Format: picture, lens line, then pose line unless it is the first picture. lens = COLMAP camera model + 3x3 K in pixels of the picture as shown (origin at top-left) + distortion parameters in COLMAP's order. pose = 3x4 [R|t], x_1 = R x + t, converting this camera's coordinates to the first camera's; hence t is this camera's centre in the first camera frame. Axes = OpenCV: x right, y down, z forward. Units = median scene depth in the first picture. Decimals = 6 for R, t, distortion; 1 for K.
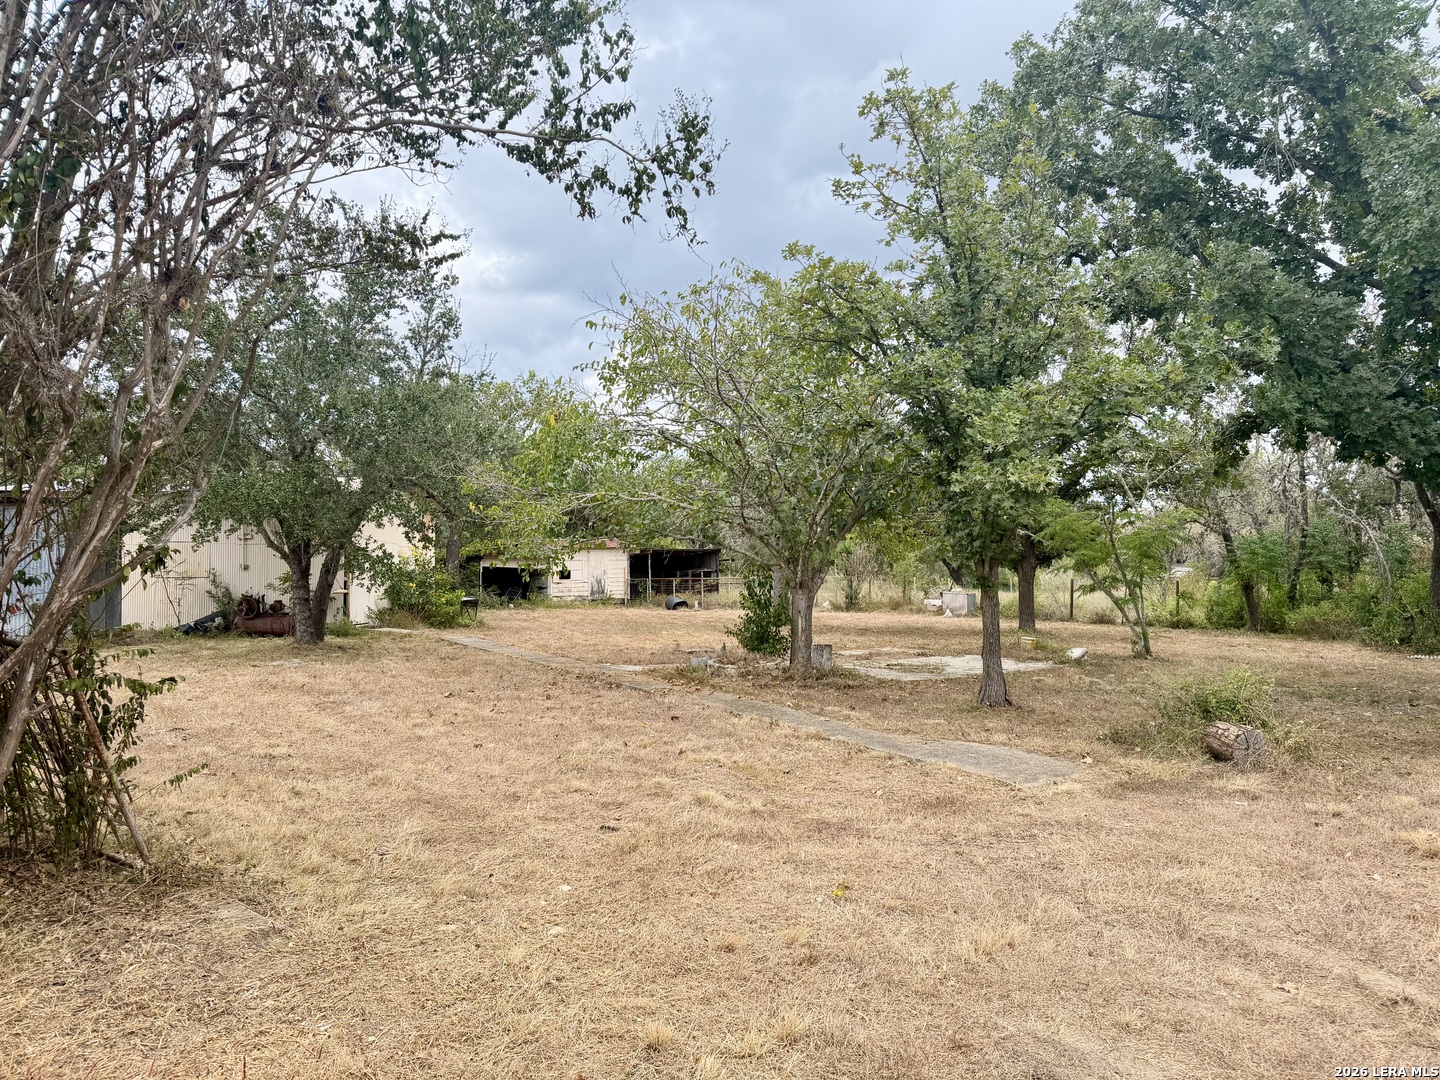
lens RADIAL K [[1056.7, 0, 726.2], [0, 1056.7, 529.7], [0, 0, 1]] dist [0.094589, -0.112786]
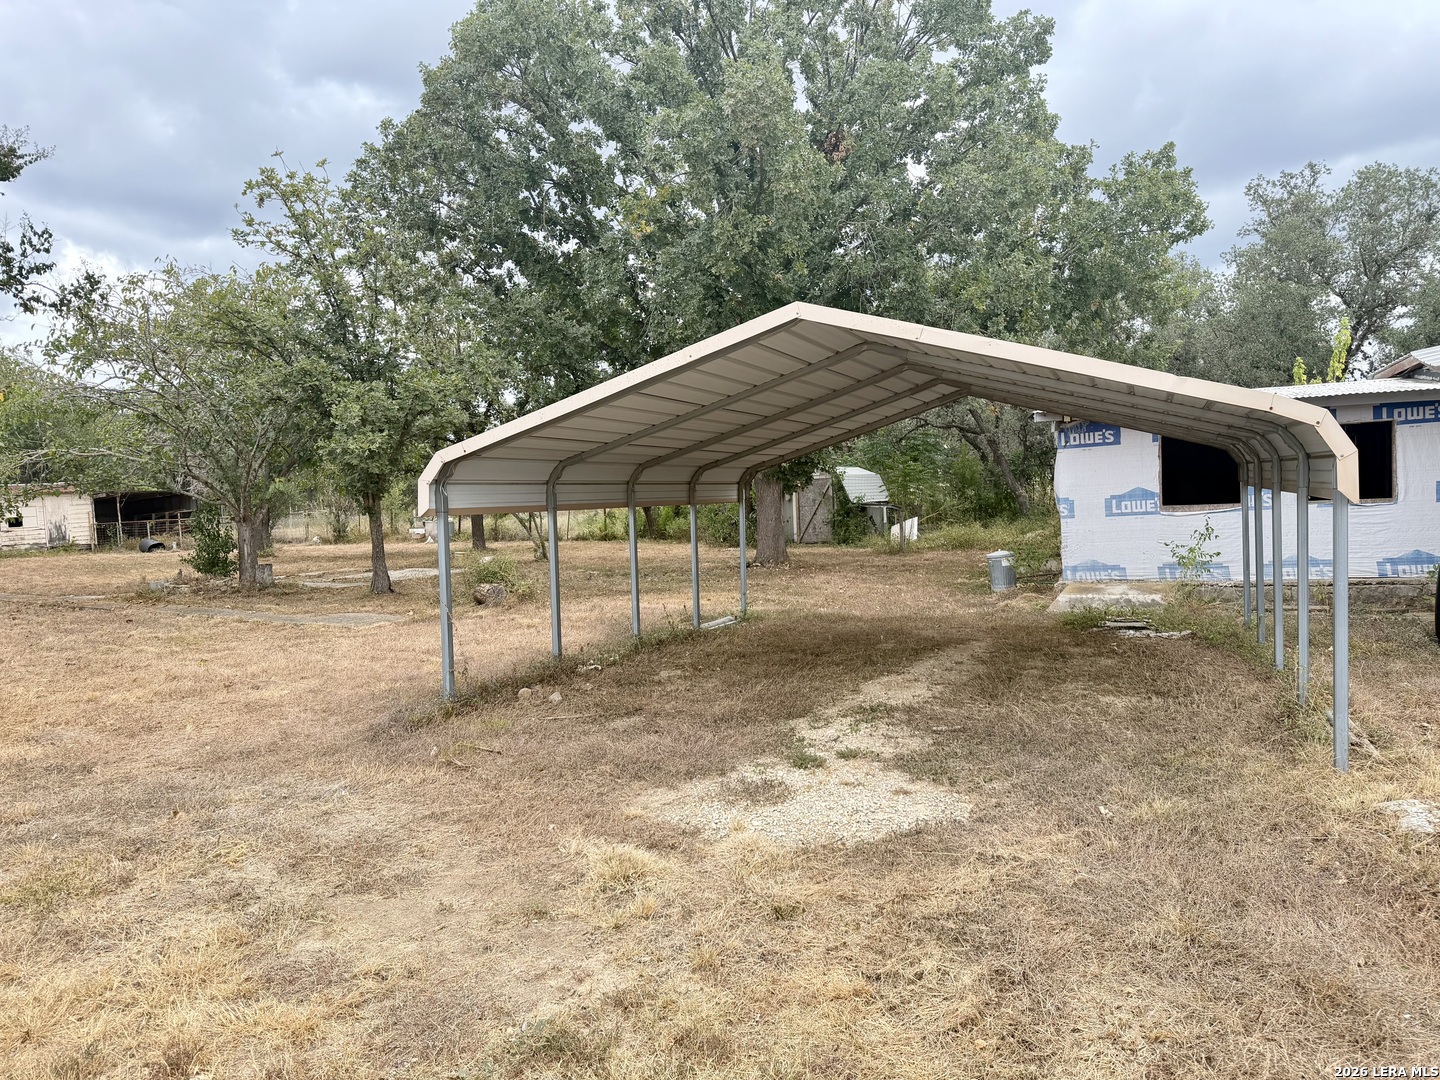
lens RADIAL K [[1012.3, 0, 722.3], [0, 1012.3, 542.3], [0, 0, 1]] dist [0.036870, -0.042645]
pose [[0.896540, -0.056609, 0.439331, 0.032094], [0.021559, 0.996201, 0.084368, -0.007908], [-0.442438, -0.066168, 0.894355, -0.247423]]
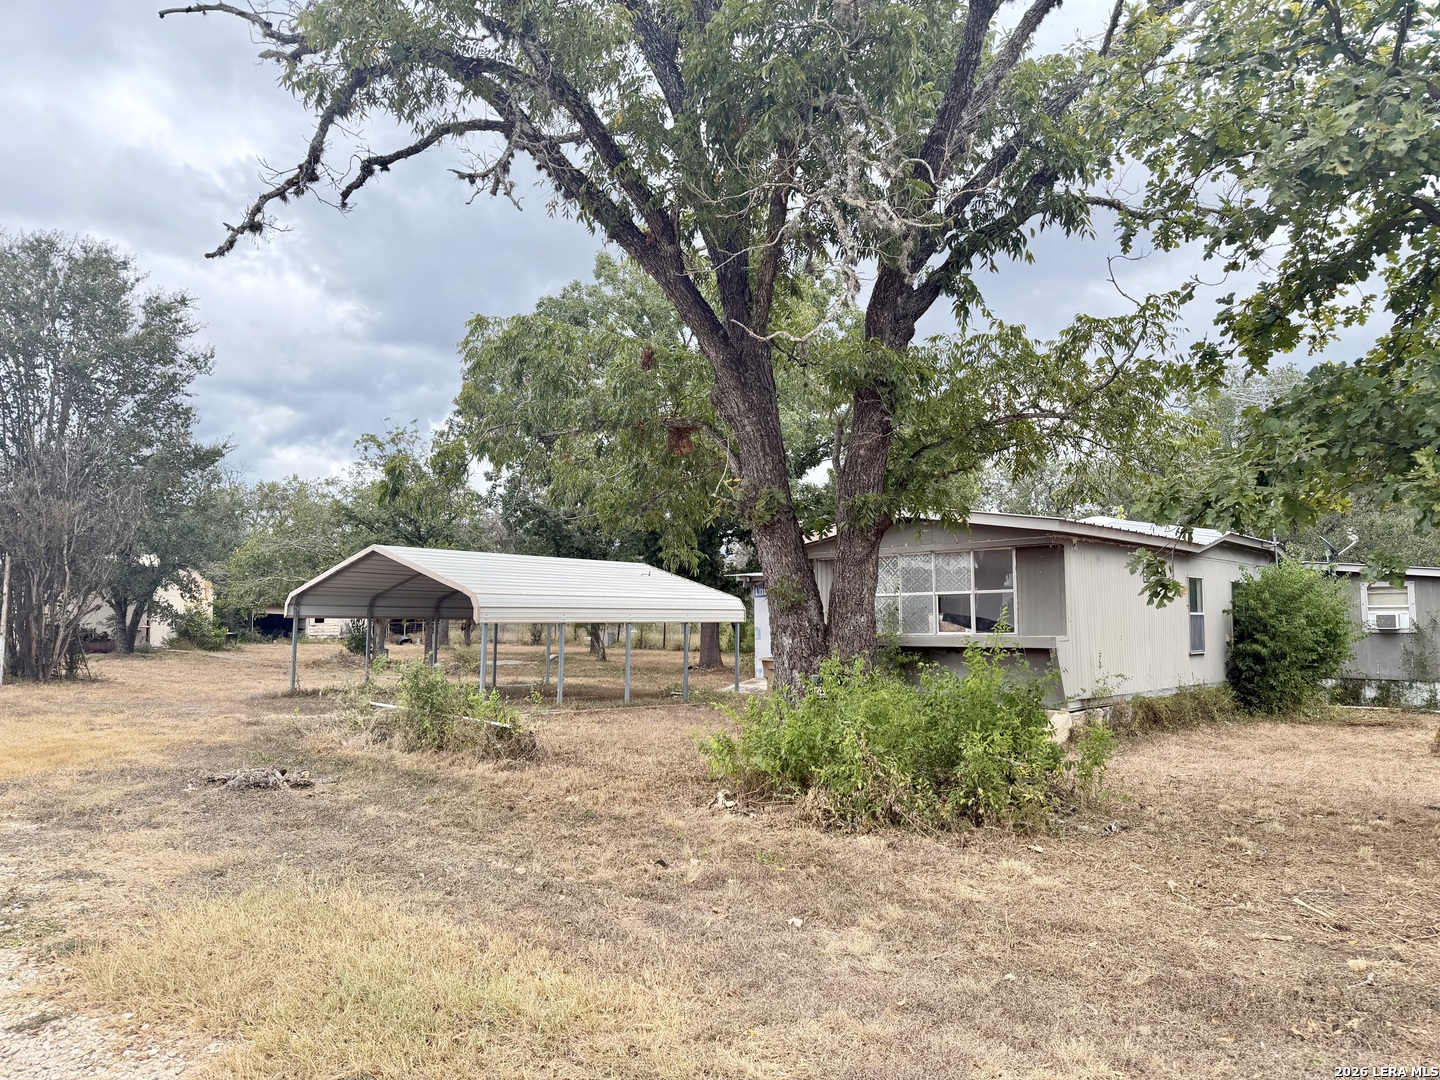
lens RADIAL K [[1056.7, 0, 726.2], [0, 1056.7, 529.7], [0, 0, 1]] dist [0.094589, -0.112786]
pose [[0.989869, 0.016024, 0.141074, 0.430481], [-0.009199, 0.998762, -0.048896, -0.029077], [-0.141682, 0.047103, 0.988791, -1.149872]]
